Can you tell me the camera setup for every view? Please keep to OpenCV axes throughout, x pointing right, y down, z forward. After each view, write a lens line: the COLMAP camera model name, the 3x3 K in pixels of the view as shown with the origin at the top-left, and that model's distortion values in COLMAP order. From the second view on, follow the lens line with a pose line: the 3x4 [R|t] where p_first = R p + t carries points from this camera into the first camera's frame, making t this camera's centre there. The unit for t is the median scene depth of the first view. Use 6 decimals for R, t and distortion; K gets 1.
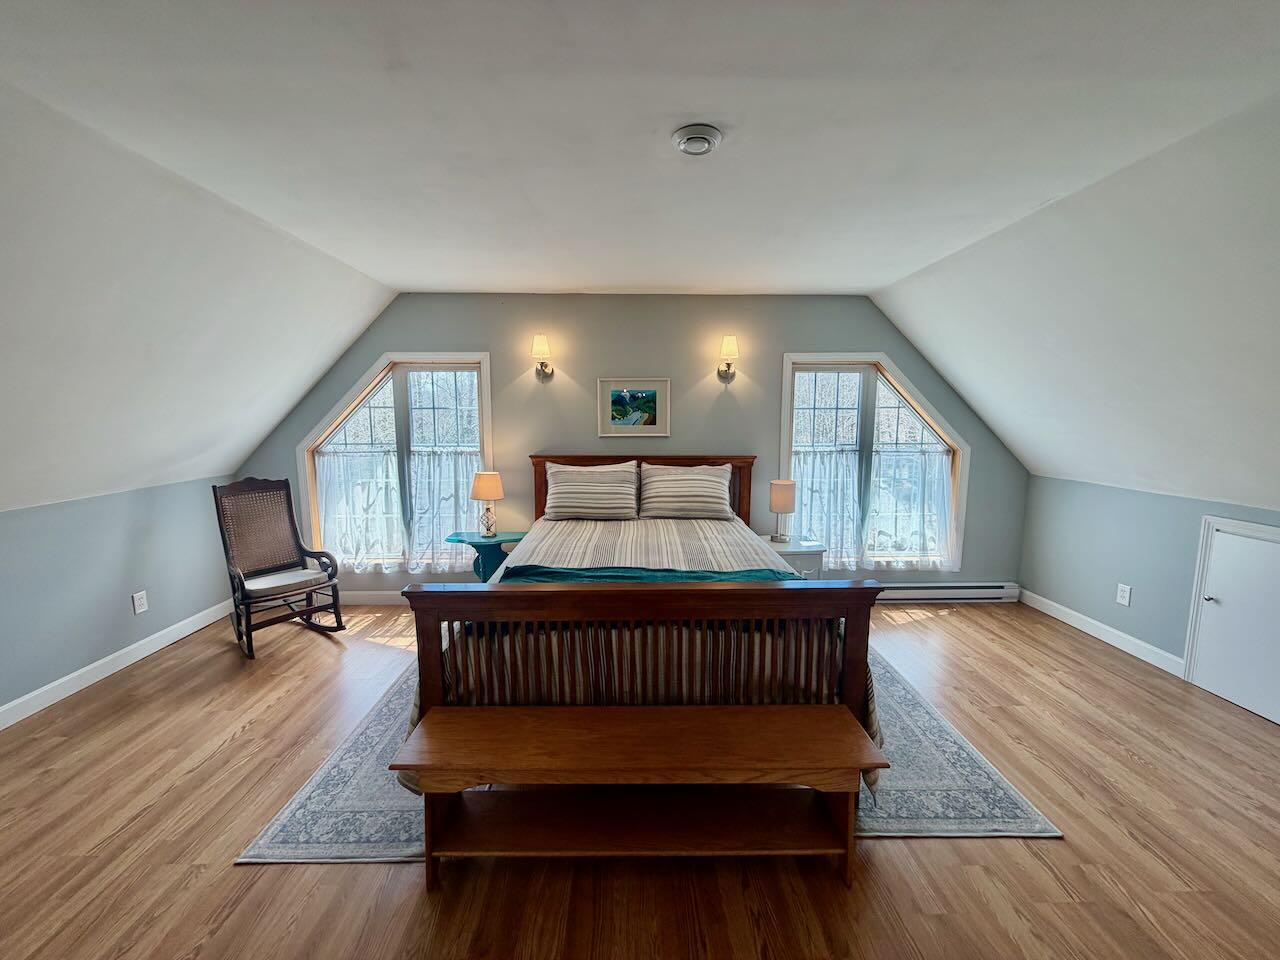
lens RADIAL K [[512.2, 0, 640.0], [0, 512.2, 480.0], [0, 0, 1]] dist [-0.002625, -0.000436]
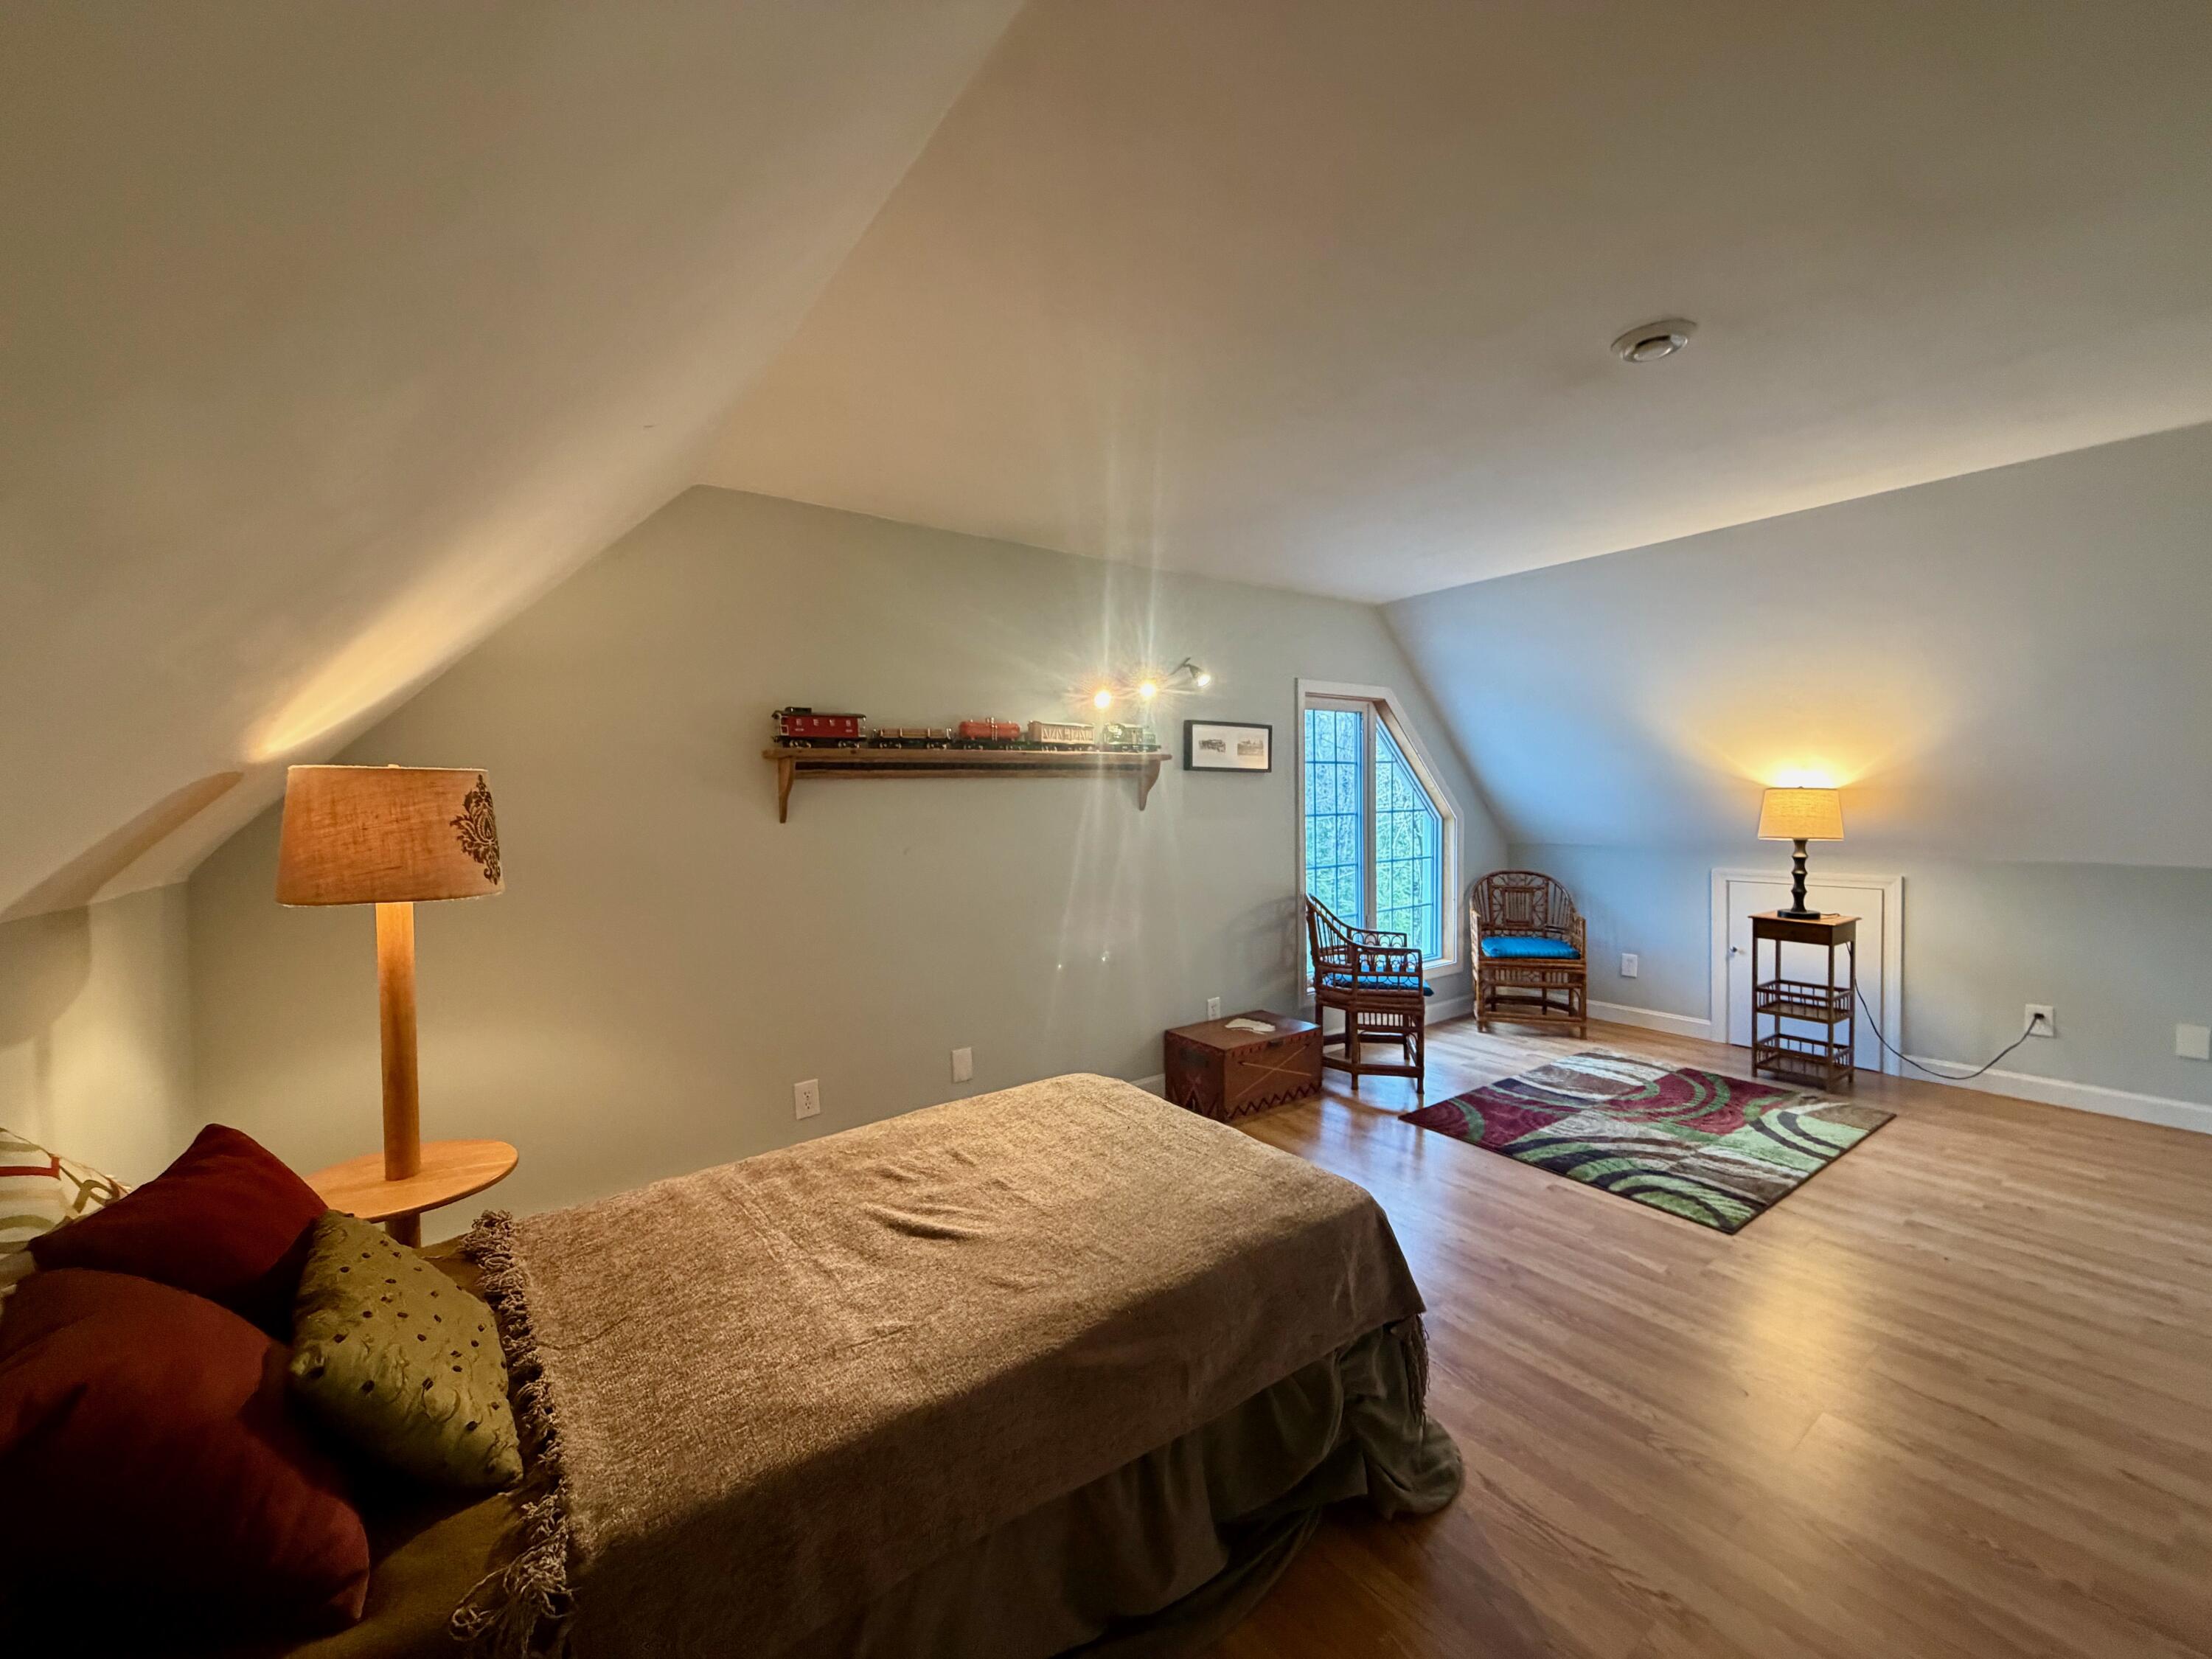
lens RADIAL K [[885.1, 0, 1106.0], [0, 885.1, 829.5], [0, 0, 1]] dist [-0.002625, -0.000436]
pose [[0.809971, -0.031731, 0.585611, -0.600005], [0.082535, 0.994765, -0.060256, -0.003226], [-0.580633, 0.097139, 0.808350, 0.232927]]
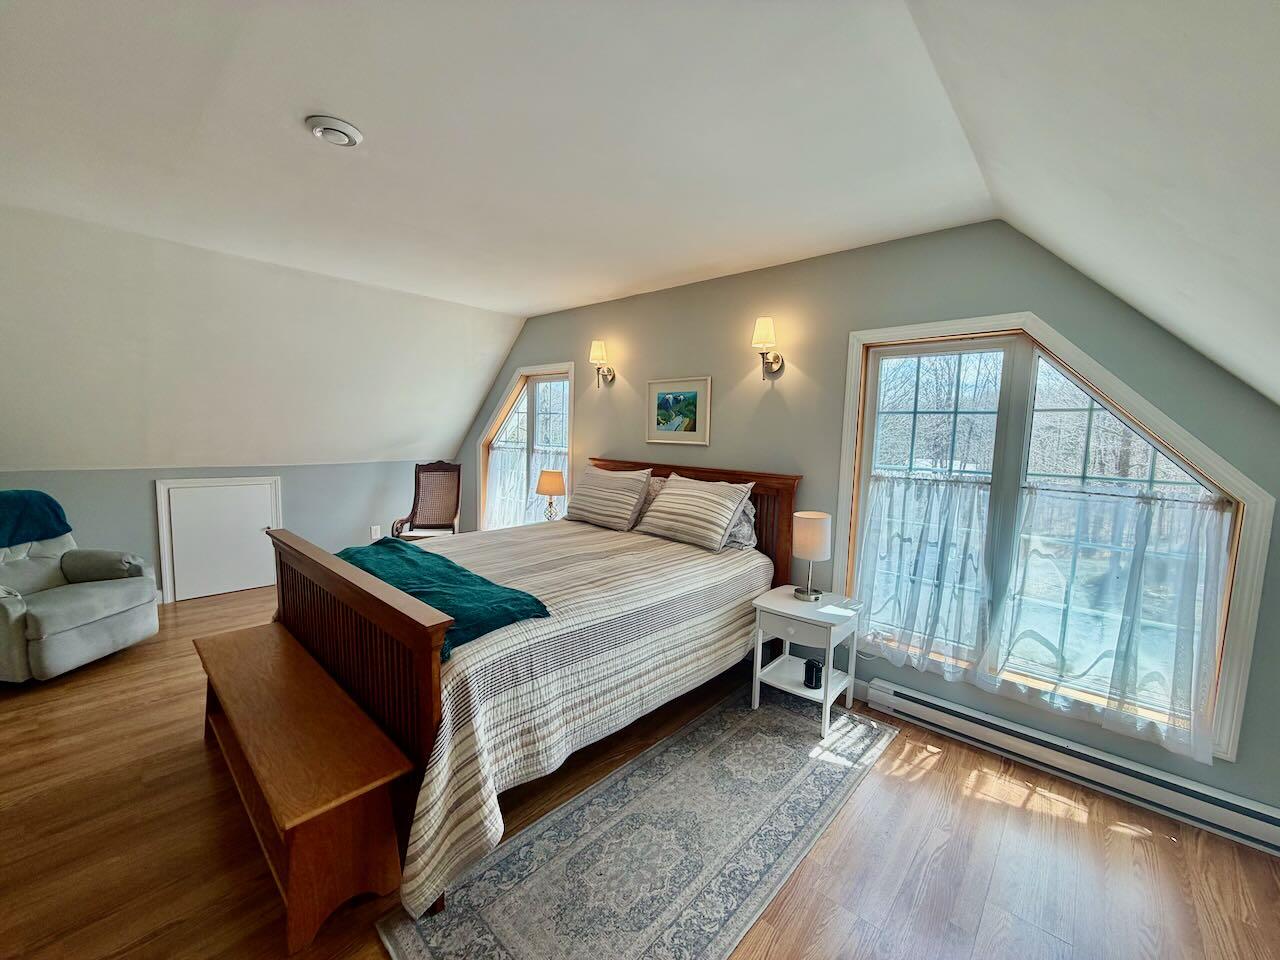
lens RADIAL K [[512.1, 0, 638.9], [0, 512.1, 483.7], [0, 0, 1]] dist [0.000286, 0.000160]
pose [[0.722304, 0.090973, -0.685566, 0.564253], [-0.112833, 0.993529, 0.012960, -0.020214], [0.682309, 0.067993, 0.727896, 0.310528]]
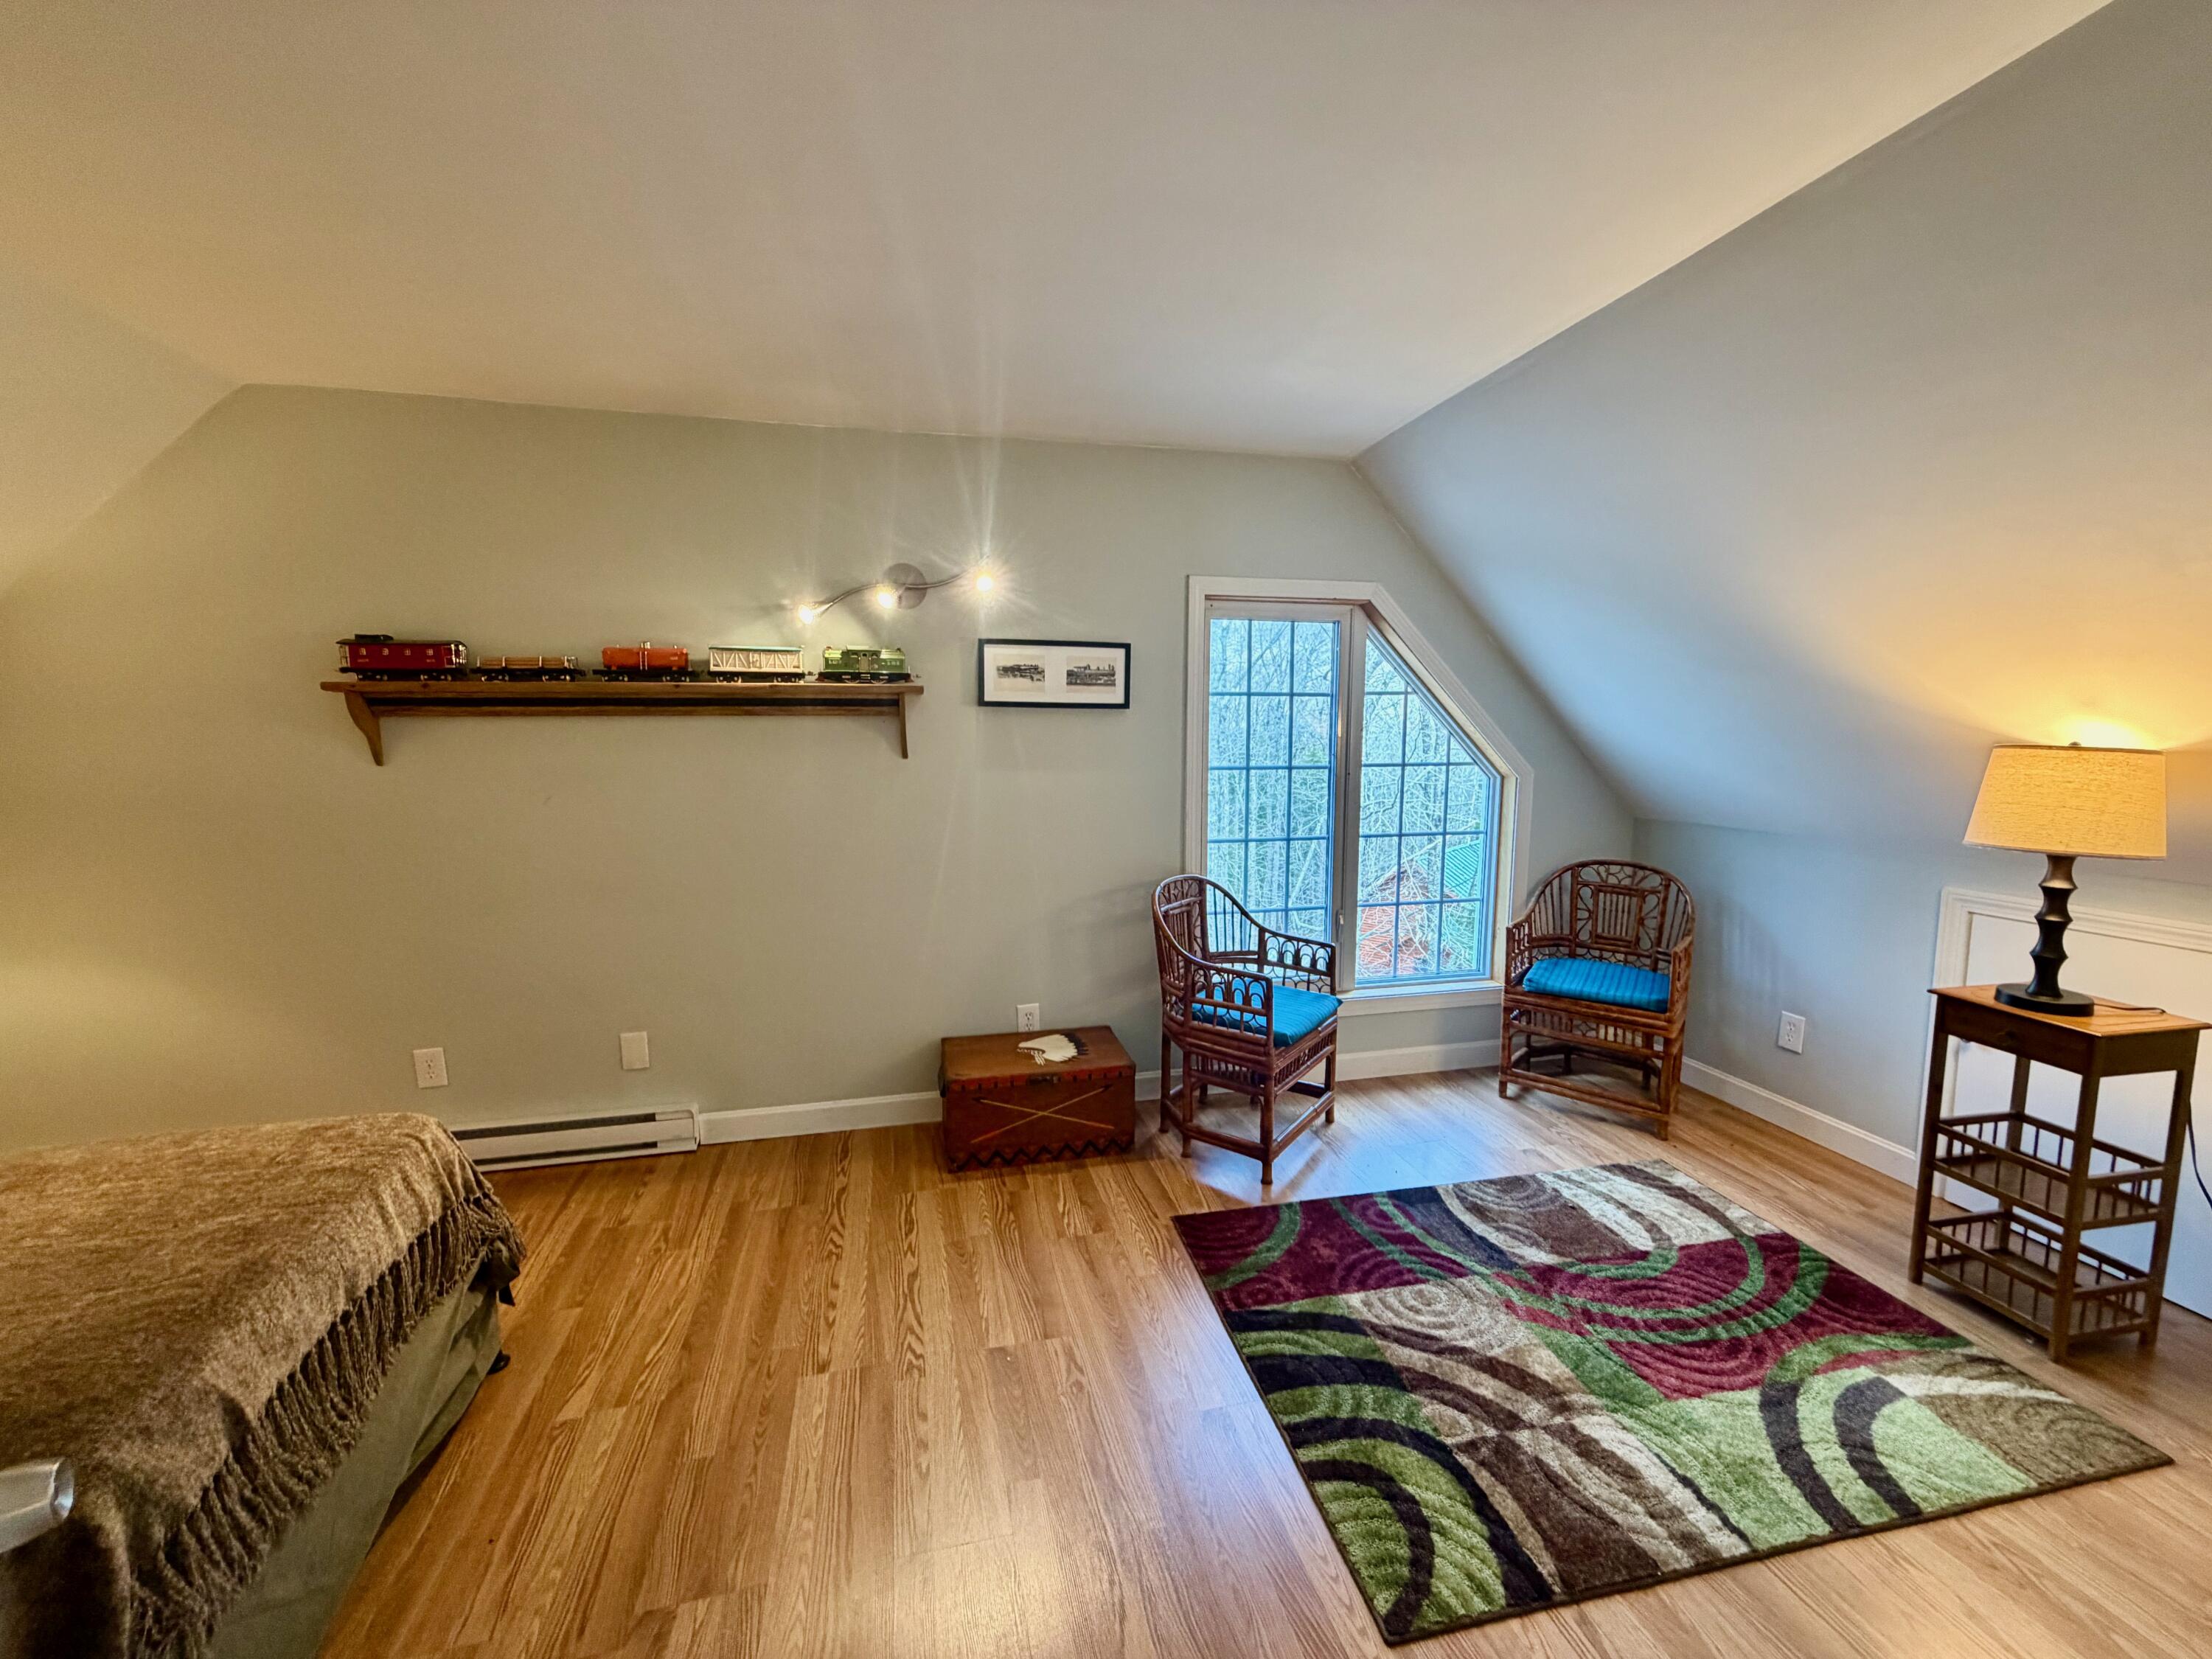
lens RADIAL K [[885.1, 0, 1106.0], [0, 885.1, 829.5], [0, 0, 1]] dist [-0.002625, -0.000436]
pose [[0.975673, -0.023860, 0.217928, 0.022471], [0.024990, 0.999685, -0.002430, -0.012889], [-0.217801, 0.007817, 0.975962, 0.220376]]
